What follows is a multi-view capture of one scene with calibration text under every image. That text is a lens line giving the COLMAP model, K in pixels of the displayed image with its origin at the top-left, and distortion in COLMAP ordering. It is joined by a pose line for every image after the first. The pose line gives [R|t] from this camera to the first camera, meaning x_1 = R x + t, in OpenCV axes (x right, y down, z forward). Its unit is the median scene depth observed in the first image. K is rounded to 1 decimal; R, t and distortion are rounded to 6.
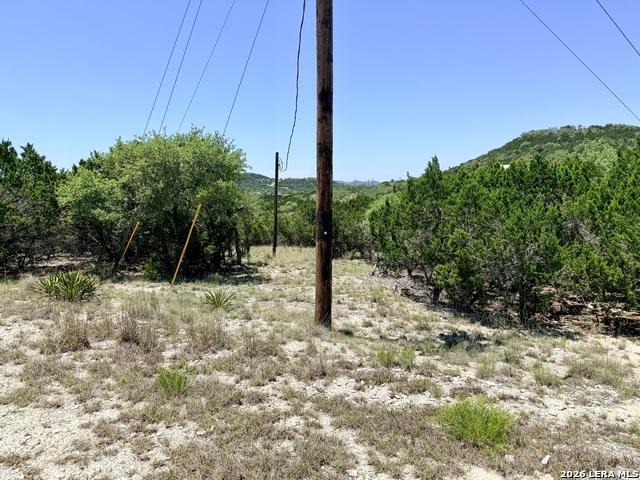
lens RADIAL K [[450.6, 0, 320.0], [0, 450.6, 240.0], [0, 0, 1]] dist [0.166296, -0.304607]
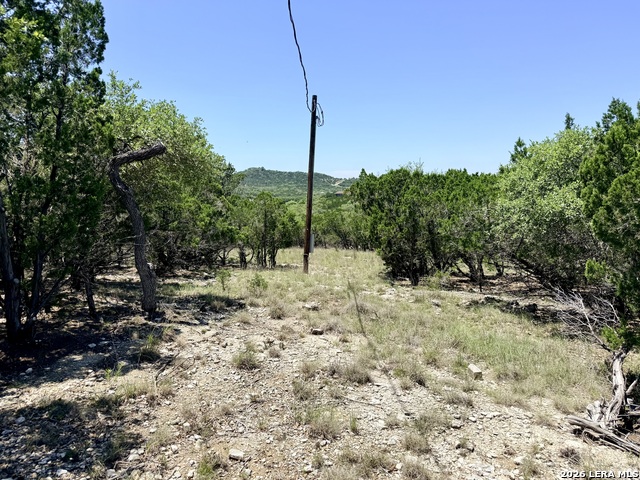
lens RADIAL K [[451.5, 0, 320.4], [0, 451.5, 243.7], [0, 0, 1]] dist [0.038990, -0.053952]
pose [[0.990117, 0.029776, -0.137044, 0.001440], [-0.028780, 0.999543, 0.009244, -0.002630], [0.137257, -0.005209, 0.990522, 0.410279]]
